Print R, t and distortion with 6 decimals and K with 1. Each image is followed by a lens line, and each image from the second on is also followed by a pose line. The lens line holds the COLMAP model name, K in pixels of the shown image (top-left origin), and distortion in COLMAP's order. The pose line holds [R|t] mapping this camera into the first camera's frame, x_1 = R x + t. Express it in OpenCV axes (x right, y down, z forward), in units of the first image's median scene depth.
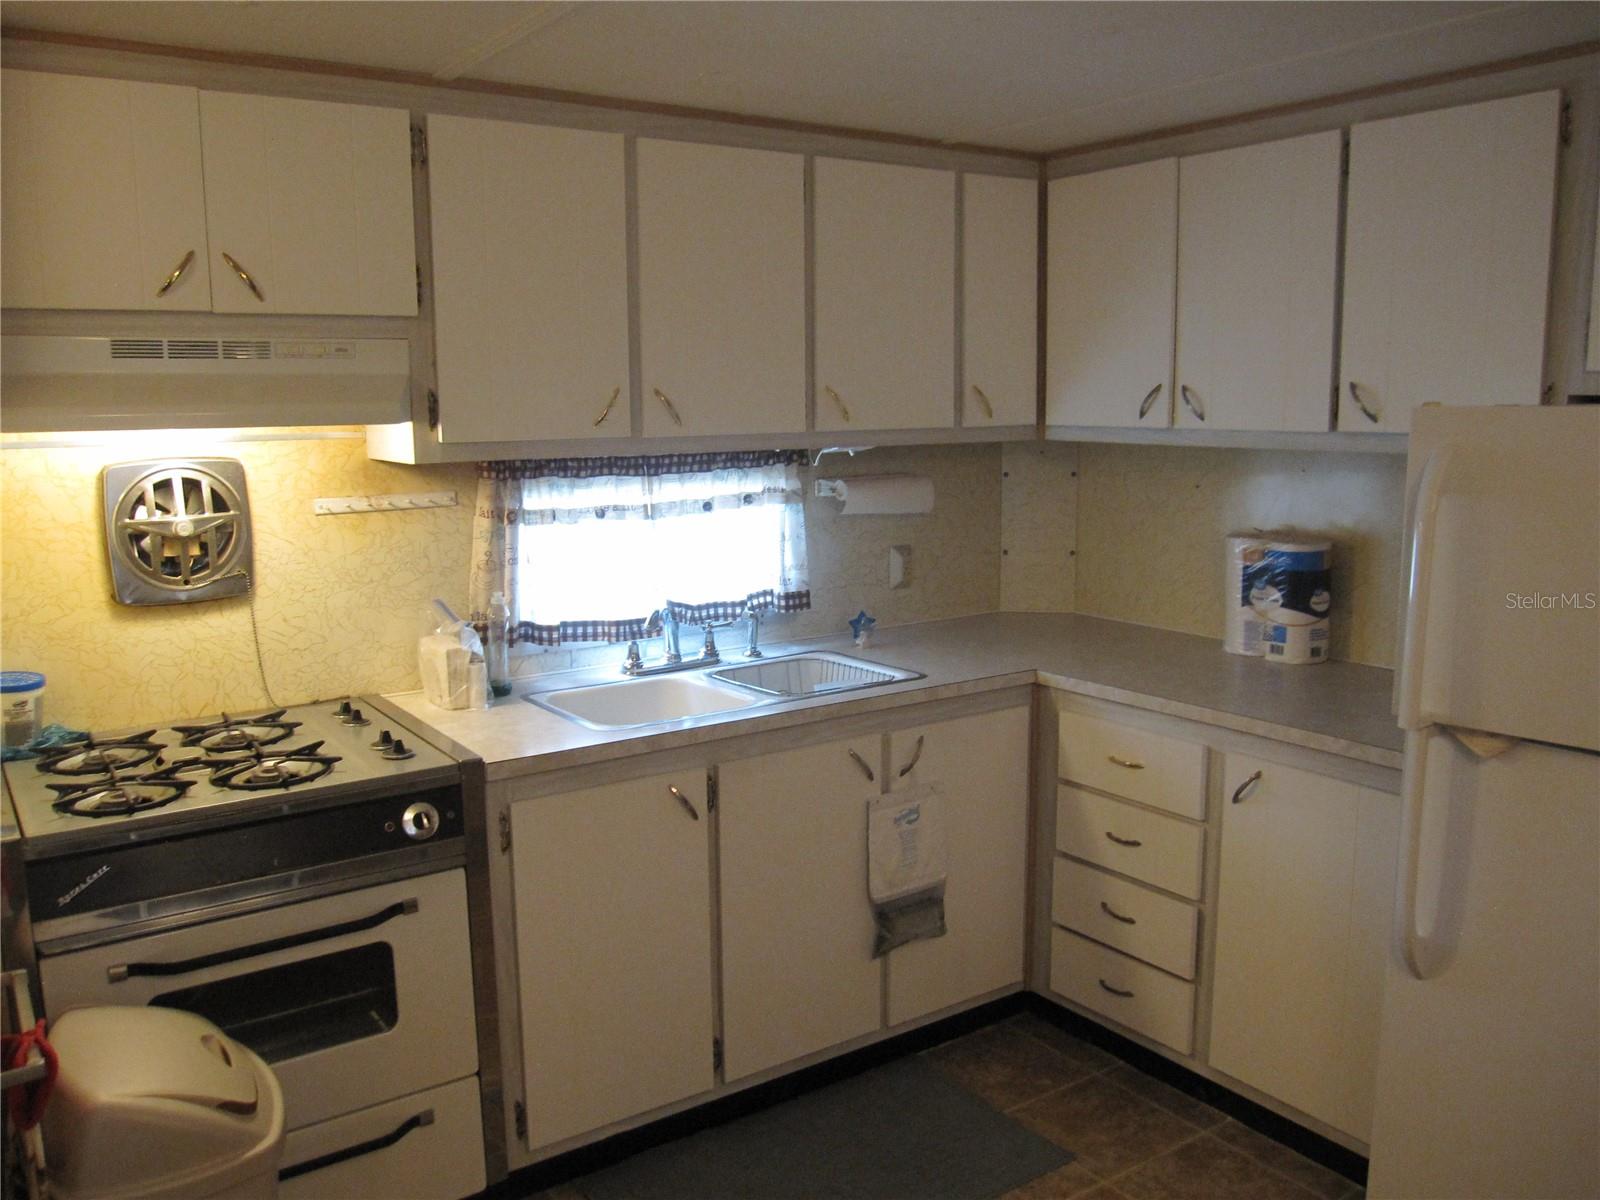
lens RADIAL K [[1320.3, 0, 792.9], [0, 1320.3, 607.9], [0, 0, 1]] dist [-0.076586, 0.048469]
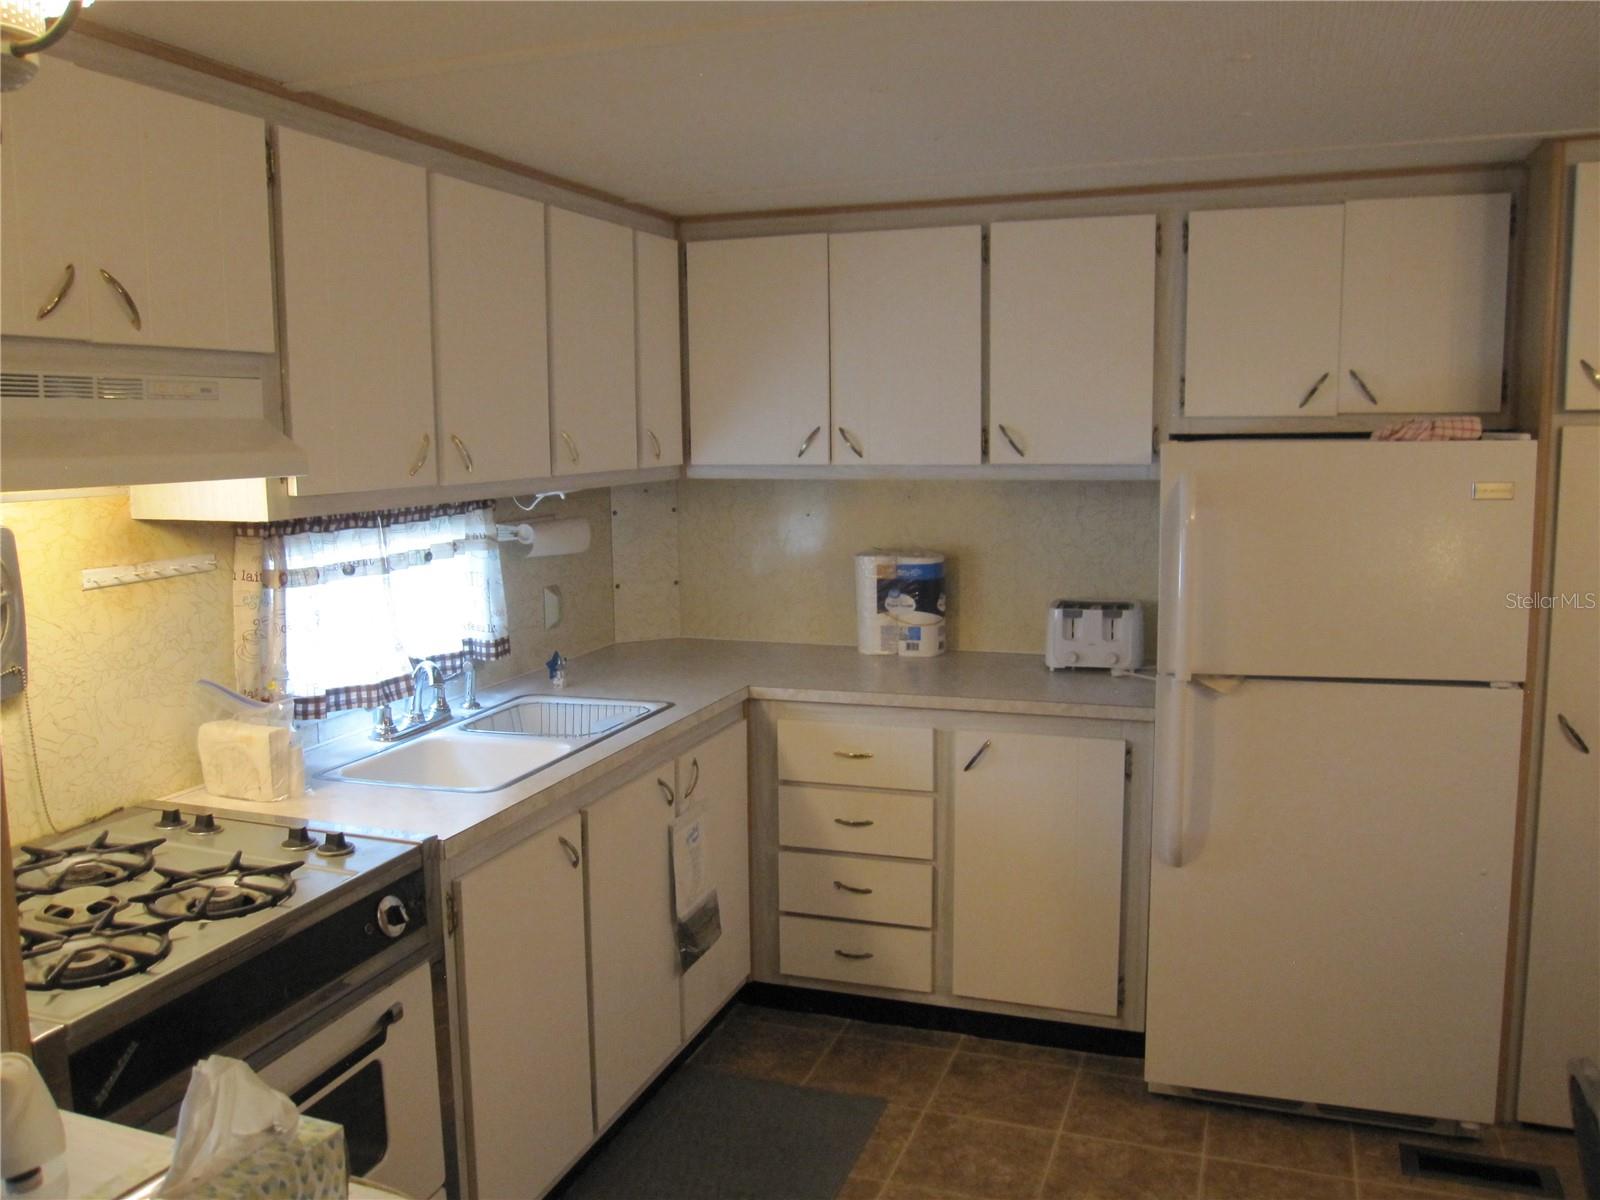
lens RADIAL K [[1320.3, 0, 793.3], [0, 1320.3, 601.4], [0, 0, 1]] dist [-0.076586, 0.048469]
pose [[0.809046, -0.077901, 0.582560, -0.433663], [0.098653, 0.995114, -0.003938, -0.015689], [-0.579406, 0.060658, 0.812778, 0.079590]]
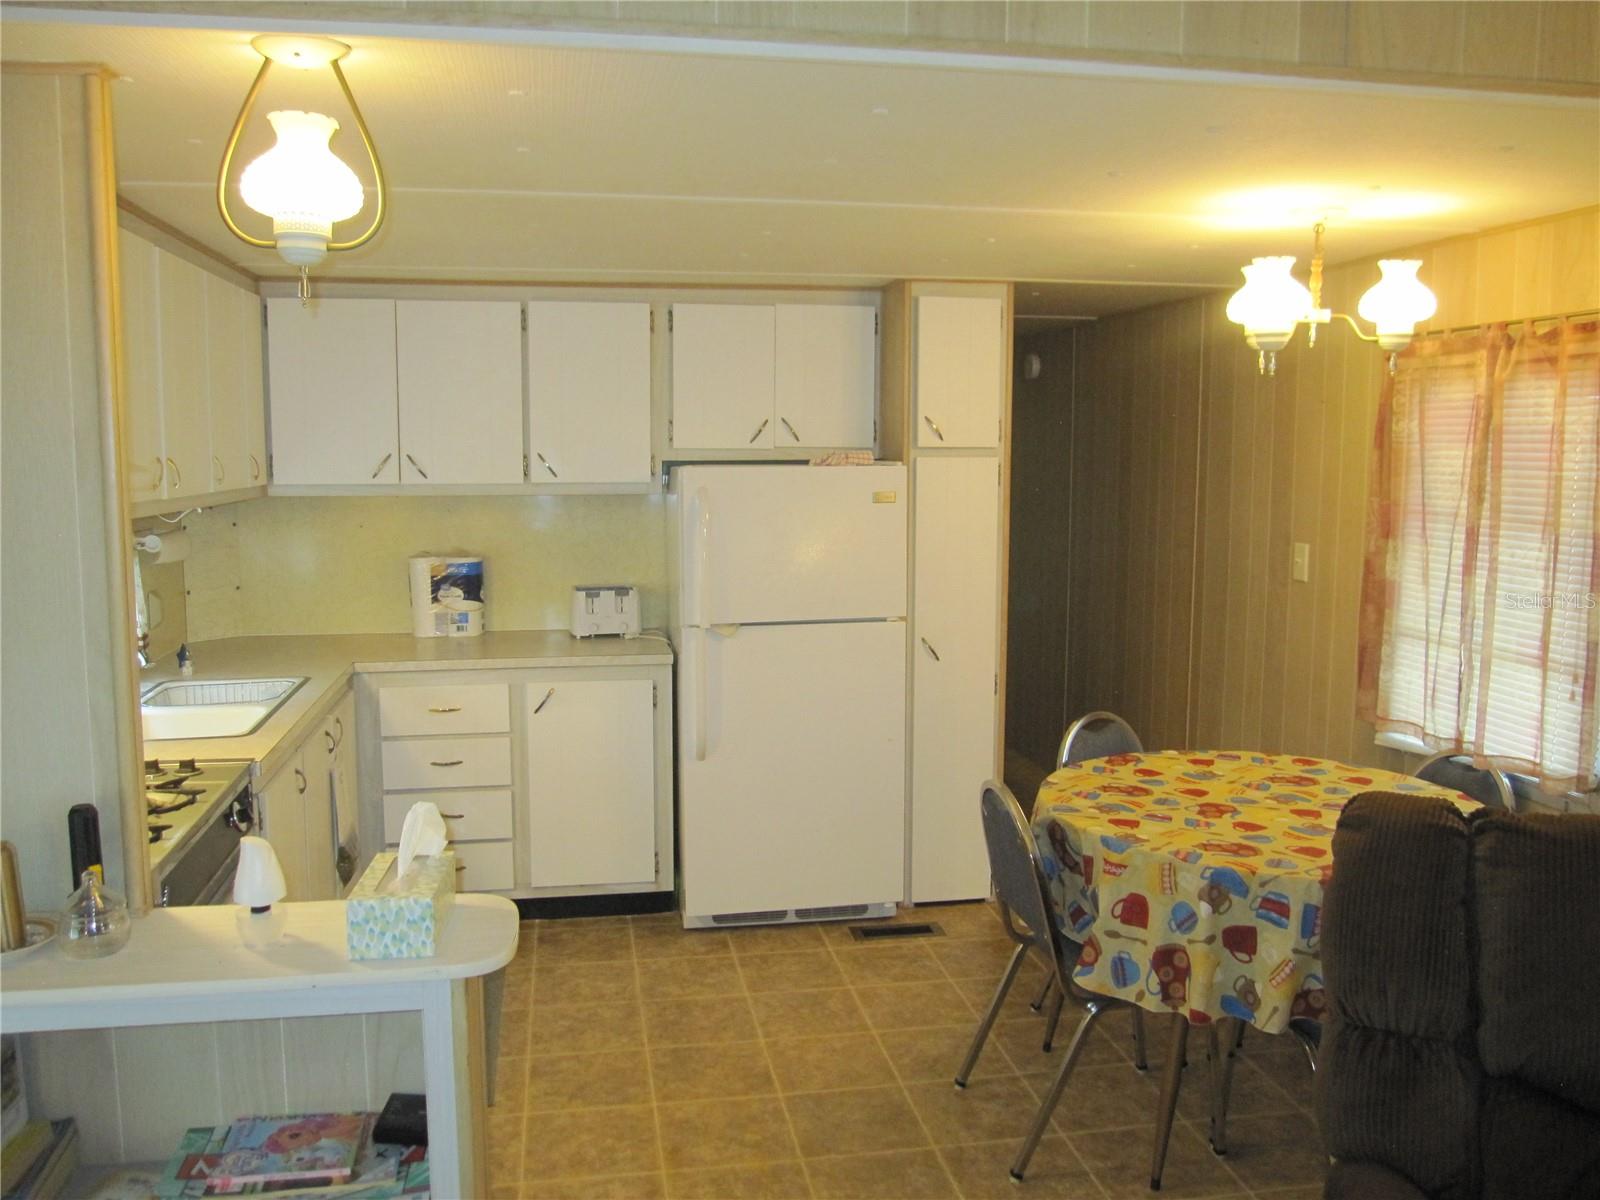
lens RADIAL K [[1320.3, 0, 800.9], [0, 1320.3, 606.8], [0, 0, 1]] dist [-0.076586, 0.048469]
pose [[0.404733, -0.099518, 0.909004, -0.873542], [0.140142, 0.989068, 0.045885, -0.007809], [-0.903632, 0.108818, 0.414255, 0.017034]]
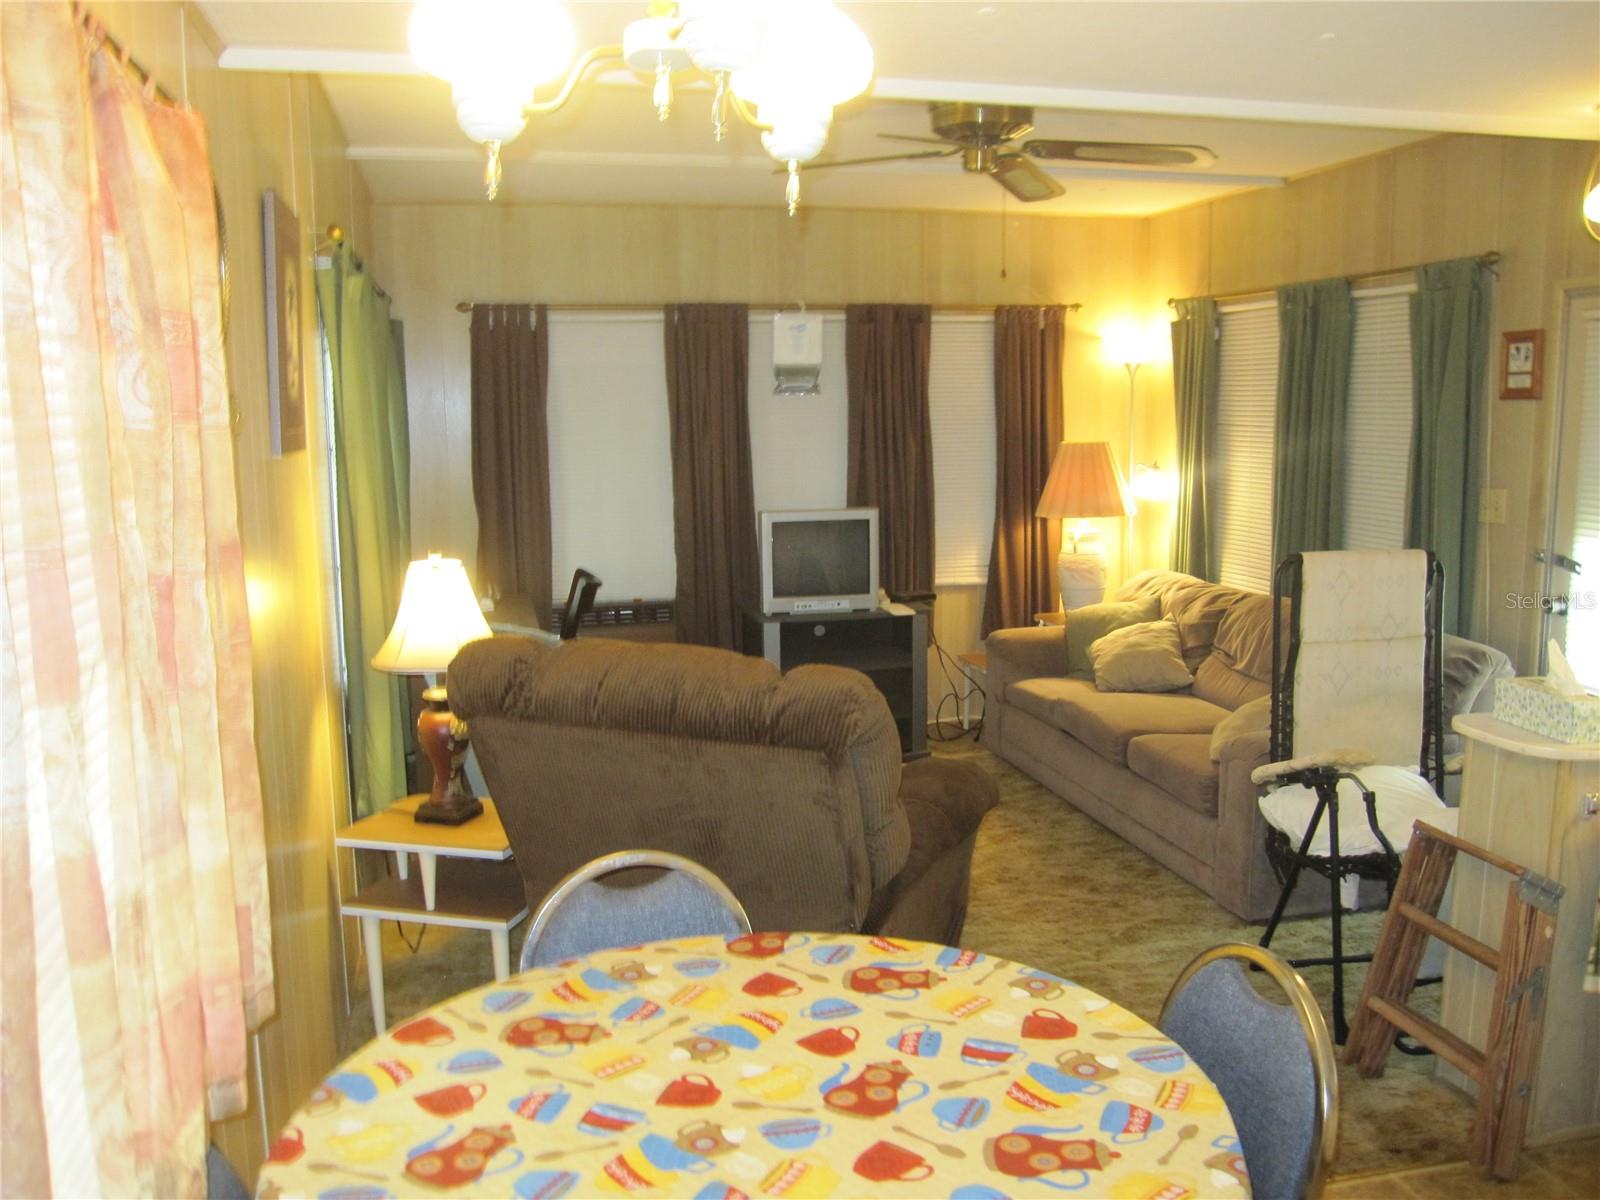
lens RADIAL K [[1320.3, 0, 796.8], [0, 1320.3, 608.5], [0, 0, 1]] dist [-0.076586, 0.048469]
pose [[-0.351102, 0.157167, -0.923052, 0.644492], [-0.136887, 0.966605, 0.216651, -0.049466], [0.926277, 0.202421, -0.317863, 0.267163]]
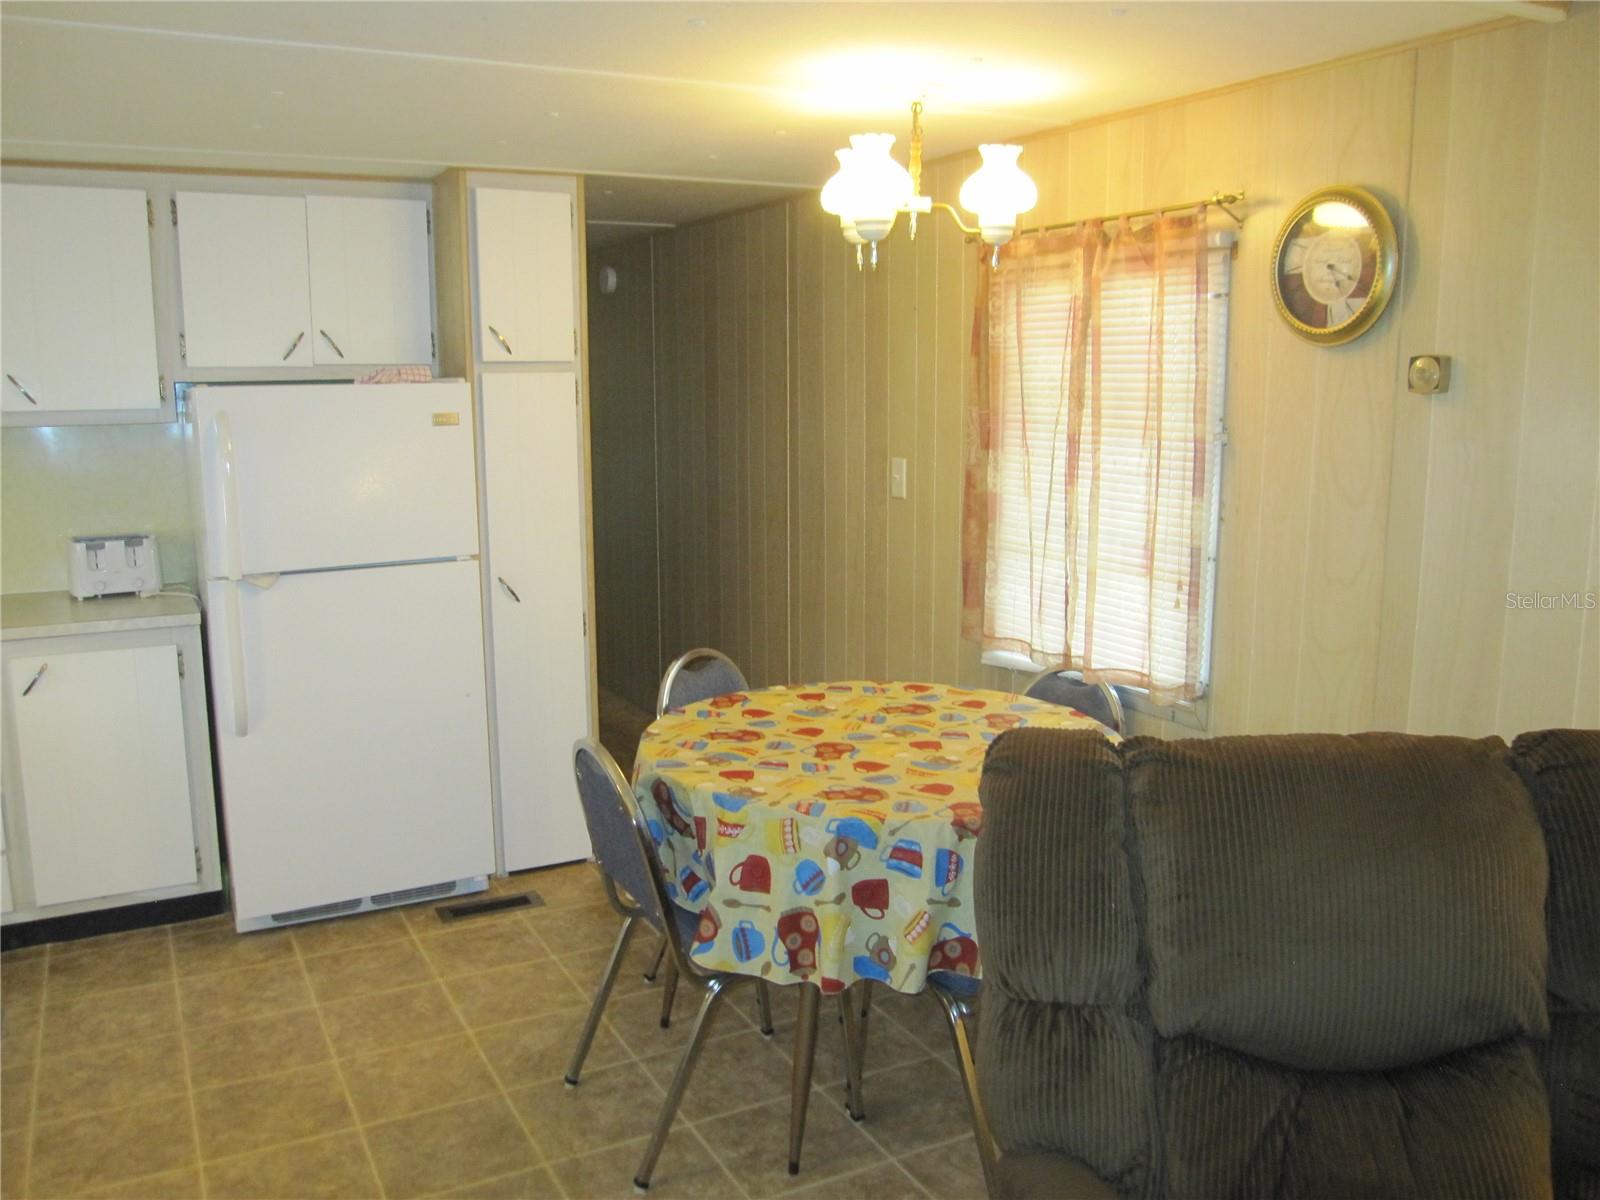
lens RADIAL K [[1320.3, 0, 794.4], [0, 1320.3, 603.6], [0, 0, 1]] dist [-0.076586, 0.048469]
pose [[0.107382, -0.158733, 0.981465, -0.736834], [0.162954, 0.976633, 0.140123, 0.003222], [-0.980773, 0.144887, 0.130739, 0.054293]]
